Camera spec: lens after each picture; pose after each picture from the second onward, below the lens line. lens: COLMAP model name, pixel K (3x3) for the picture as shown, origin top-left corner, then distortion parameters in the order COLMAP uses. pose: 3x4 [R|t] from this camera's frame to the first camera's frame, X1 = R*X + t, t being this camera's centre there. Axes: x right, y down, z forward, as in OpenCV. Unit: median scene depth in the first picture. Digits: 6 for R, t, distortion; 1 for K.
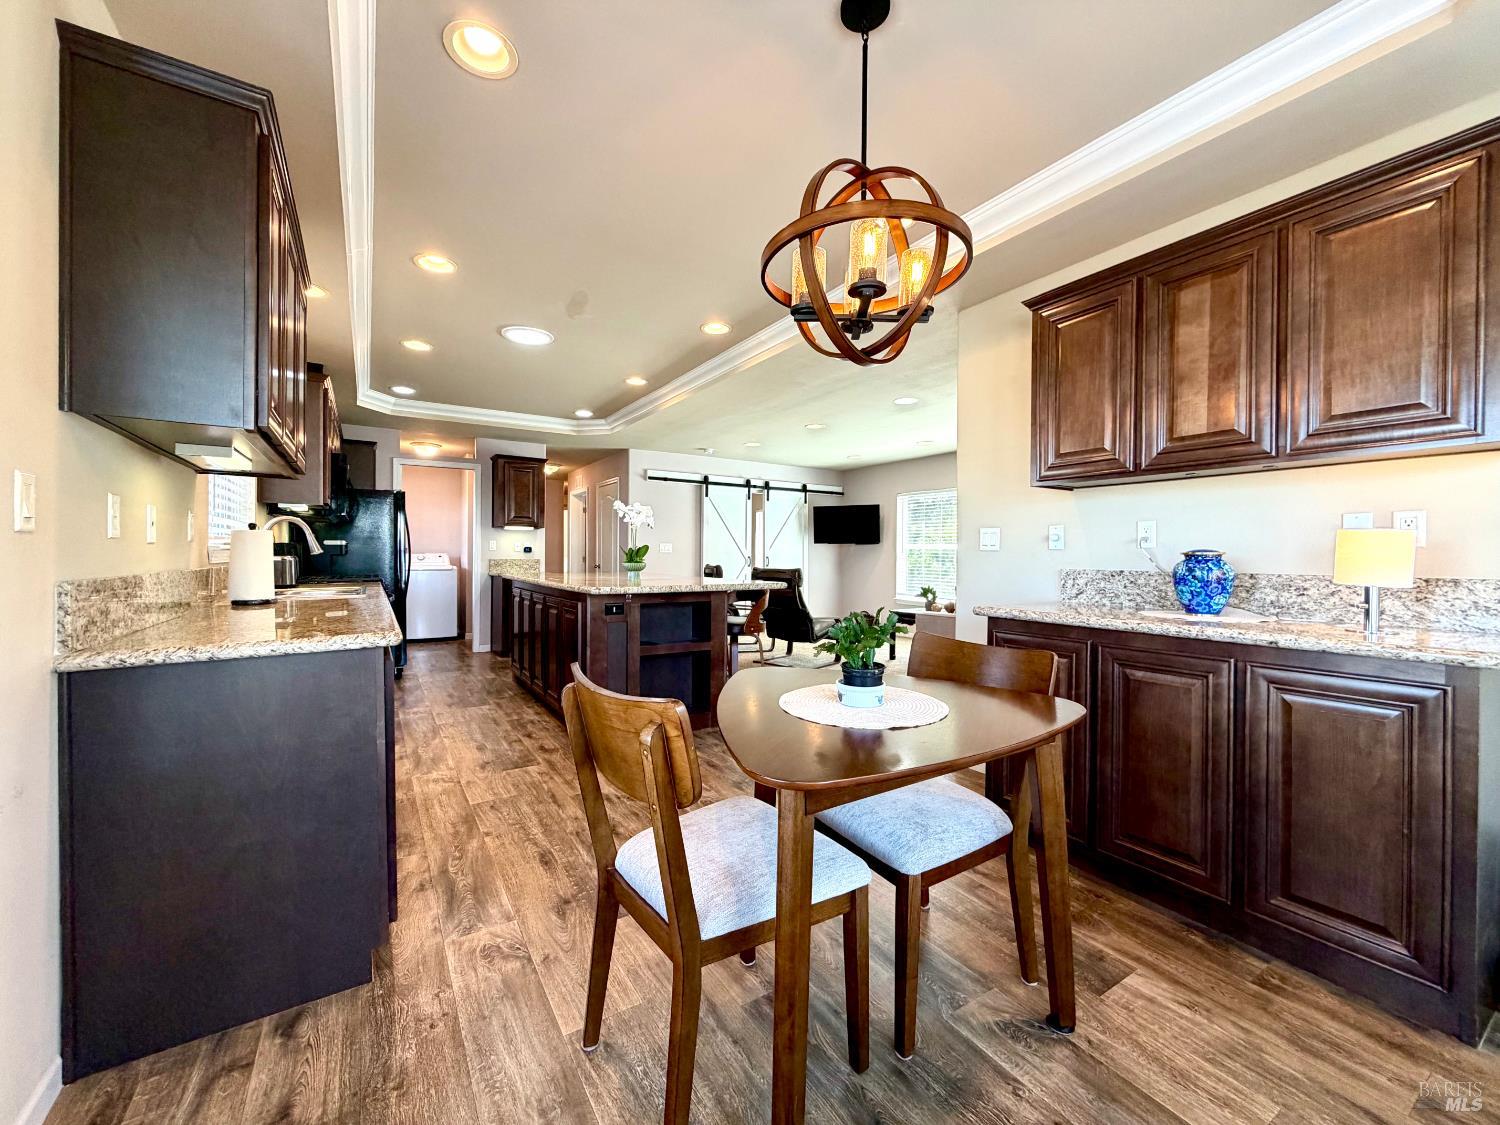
lens RADIAL K [[600.4, 0, 745.8], [0, 600.4, 556.6], [0, 0, 1]] dist [-0.000519, -0.000297]
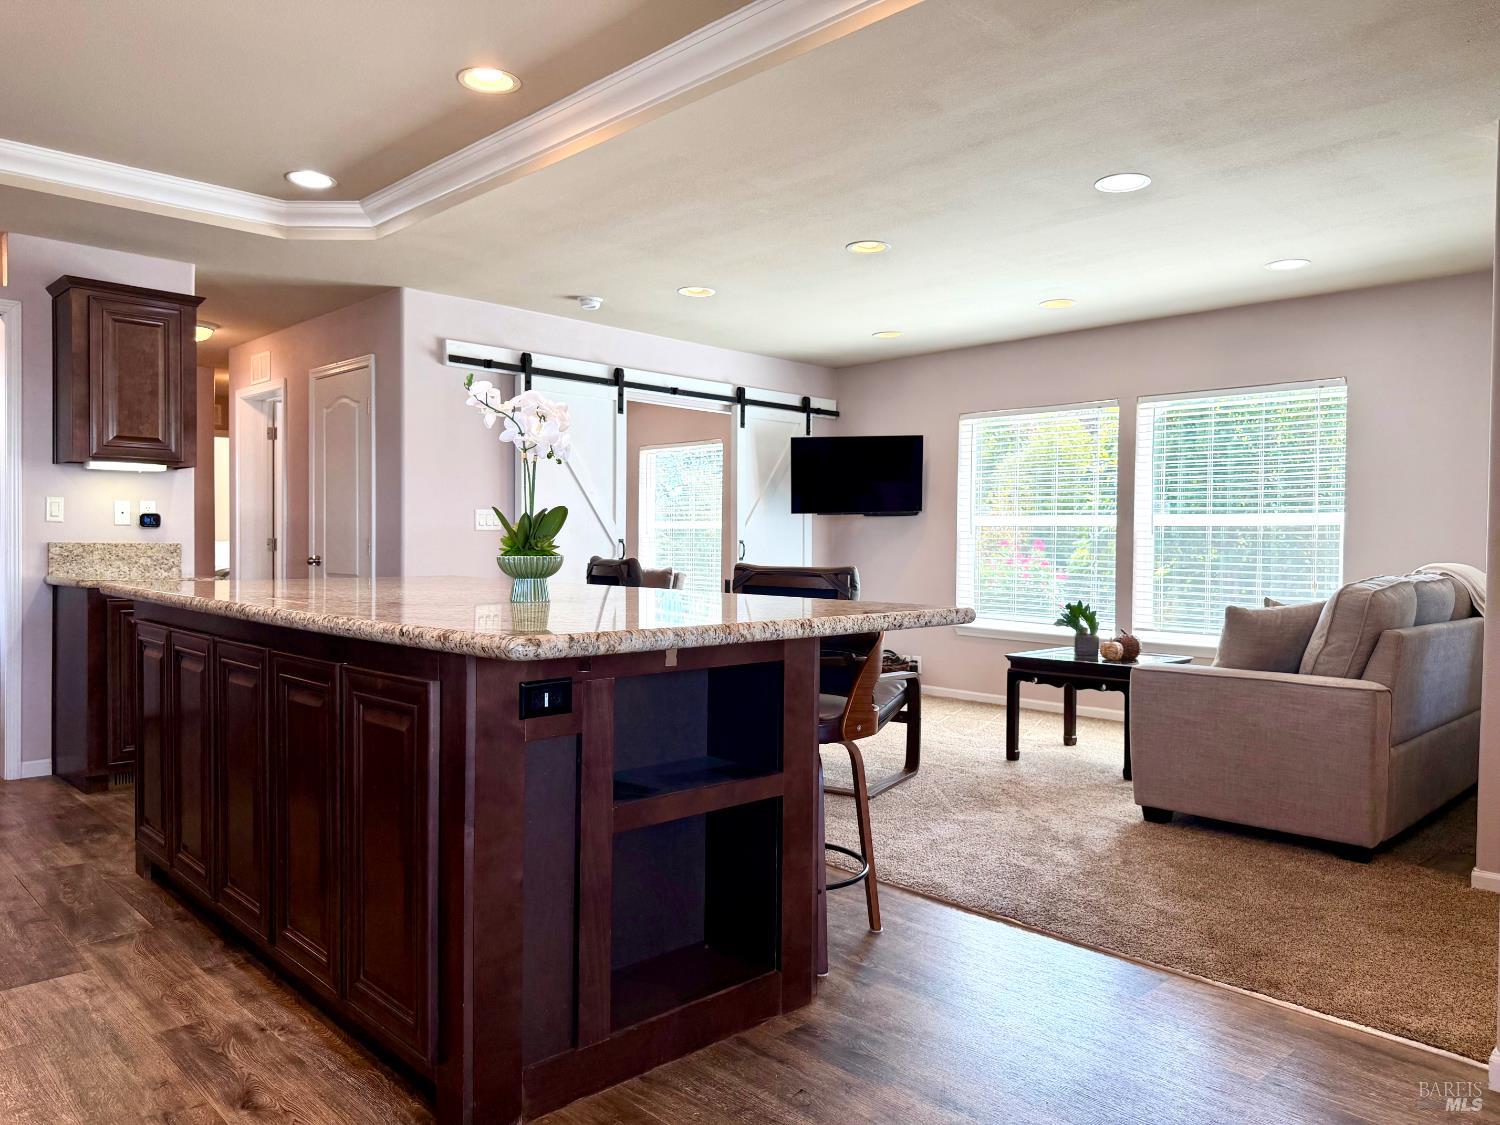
lens RADIAL K [[1062.1, 0, 754.2], [0, 1062.1, 564.0], [0, 0, 1]] dist [0.026733, -0.027907]
pose [[0.978511, -0.001568, 0.206188, -0.130207], [-0.002738, 0.999784, 0.020598, 0.002132], [-0.206176, -0.020720, 0.978295, 0.241984]]
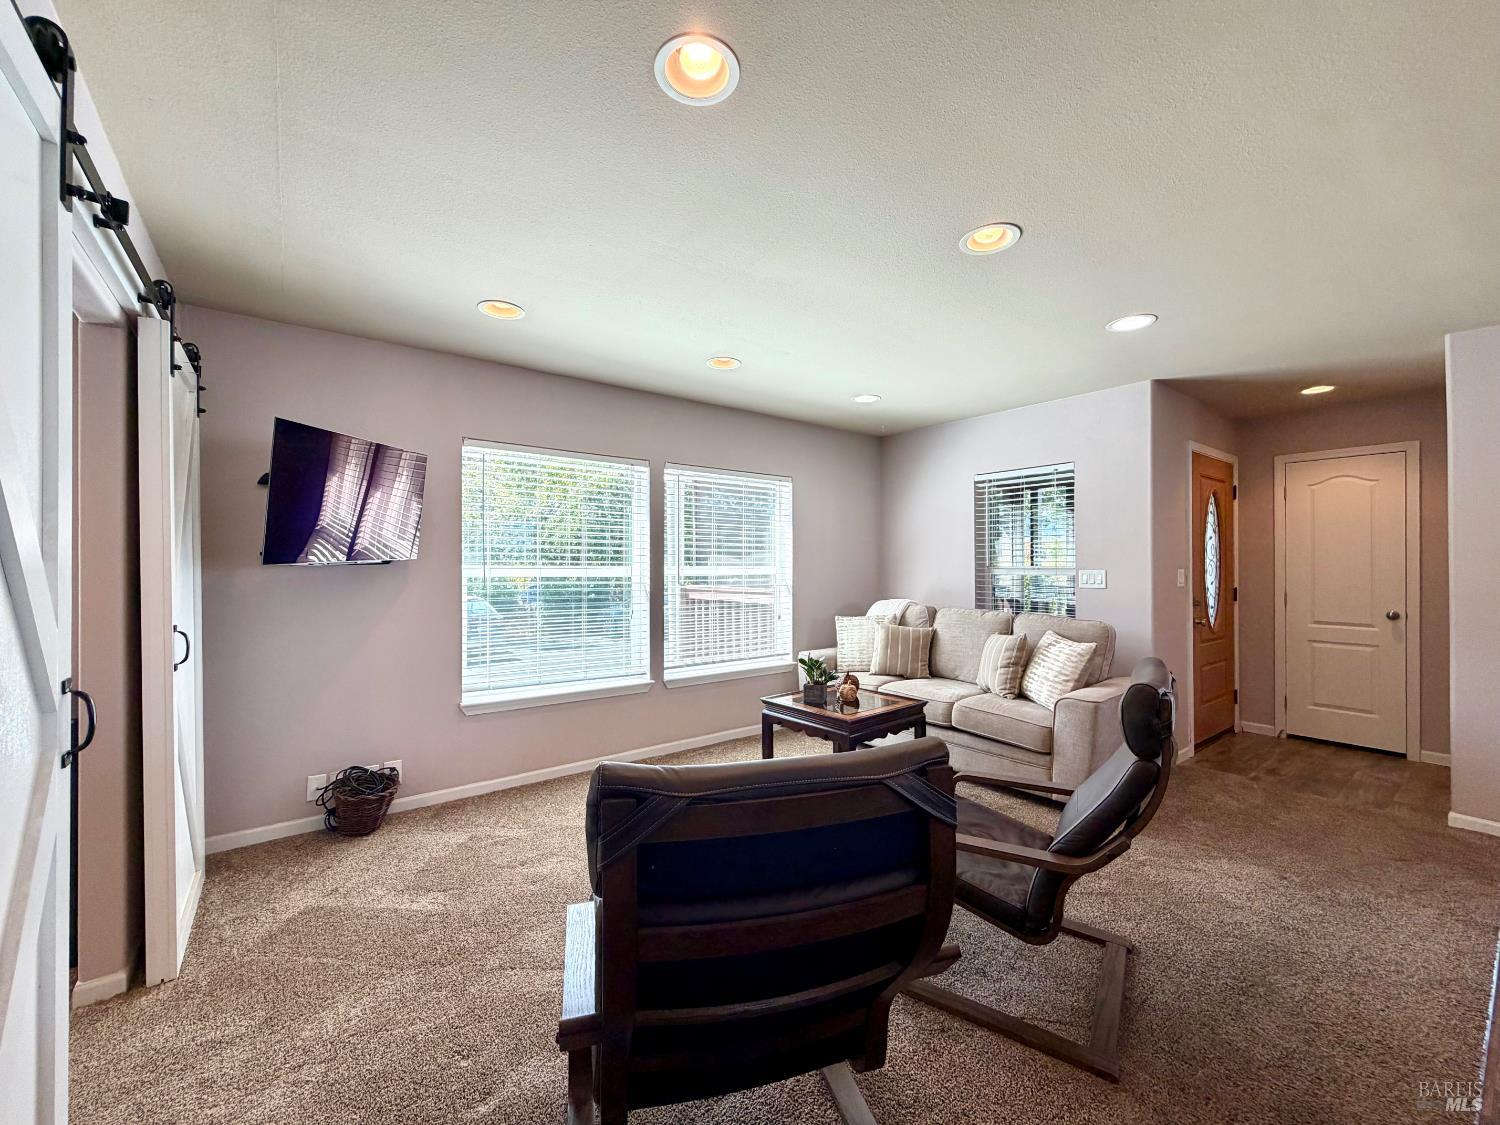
lens RADIAL K [[600.4, 0, 750.9], [0, 600.4, 572.2], [0, 0, 1]] dist [-0.000519, -0.000297]
pose [[-0.094086, -0.000845, 0.995564, -0.215998], [0.009678, 0.999952, 0.001763, -0.019145], [-0.995517, 0.009801, -0.094073, 1.161195]]
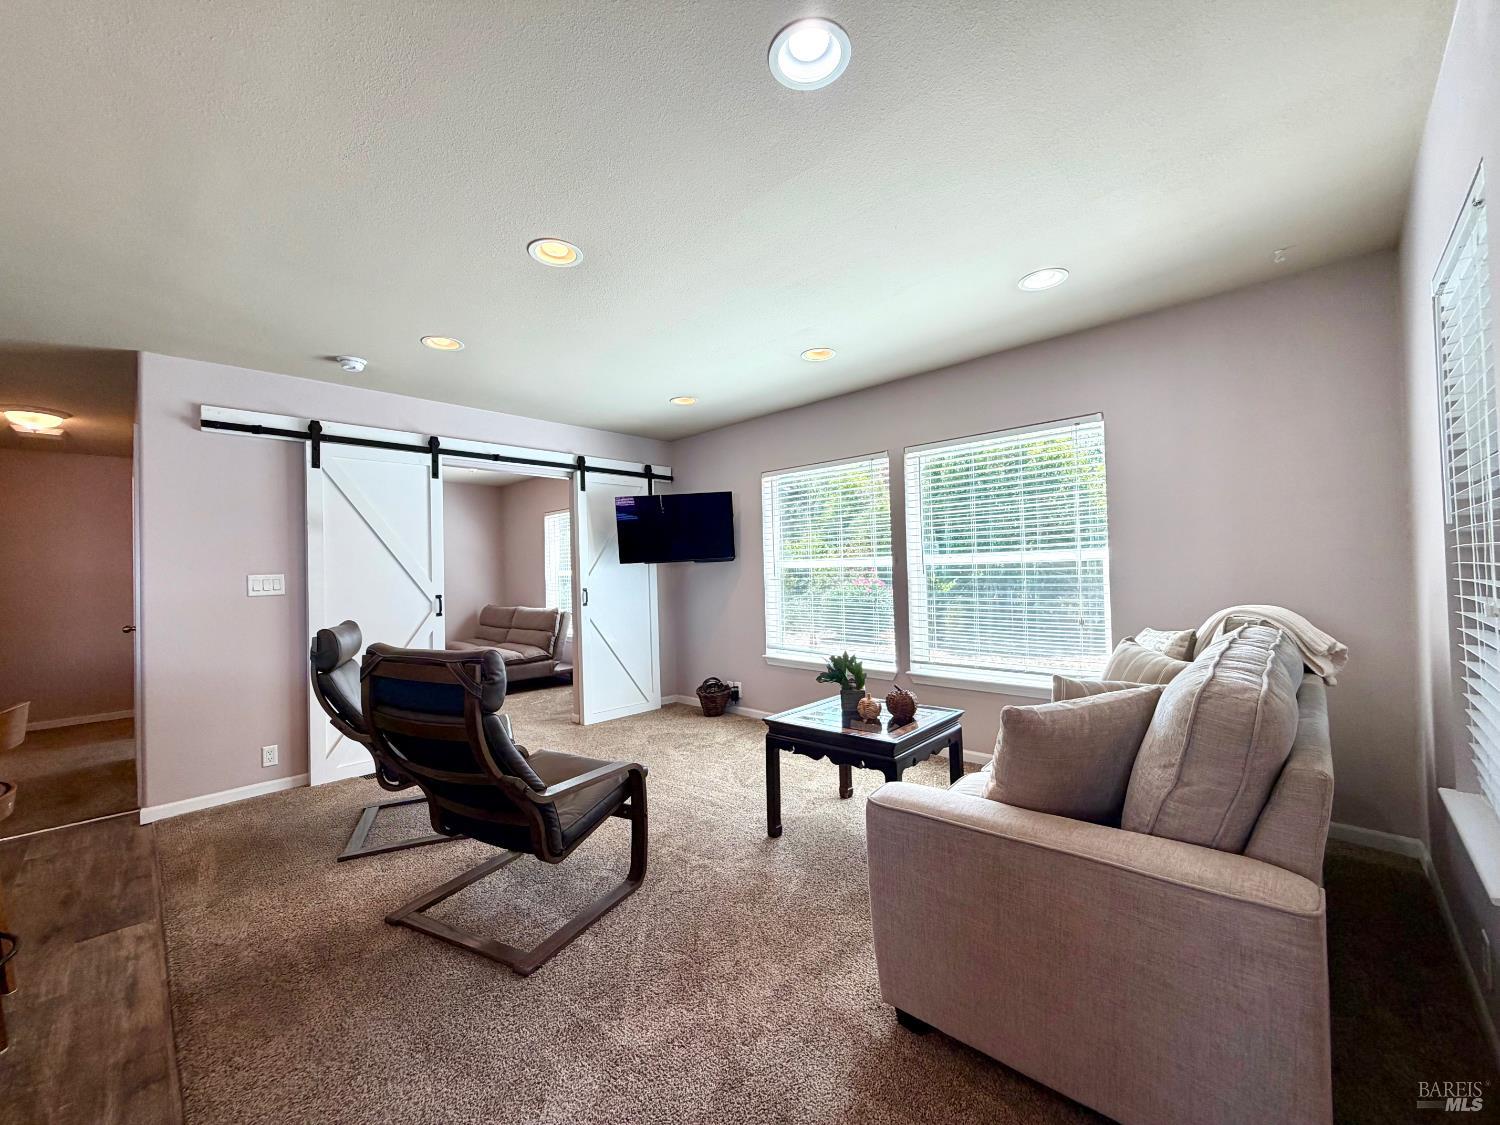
lens RADIAL K [[600.4, 0, 747.7], [0, 600.4, 557.7], [0, 0, 1]] dist [-0.000519, -0.000297]
pose [[0.970227, -0.029666, 0.240372, 0.134894], [0.034715, 0.999256, -0.016794, -0.018319], [-0.239695, 0.024639, 0.970536, 0.614636]]
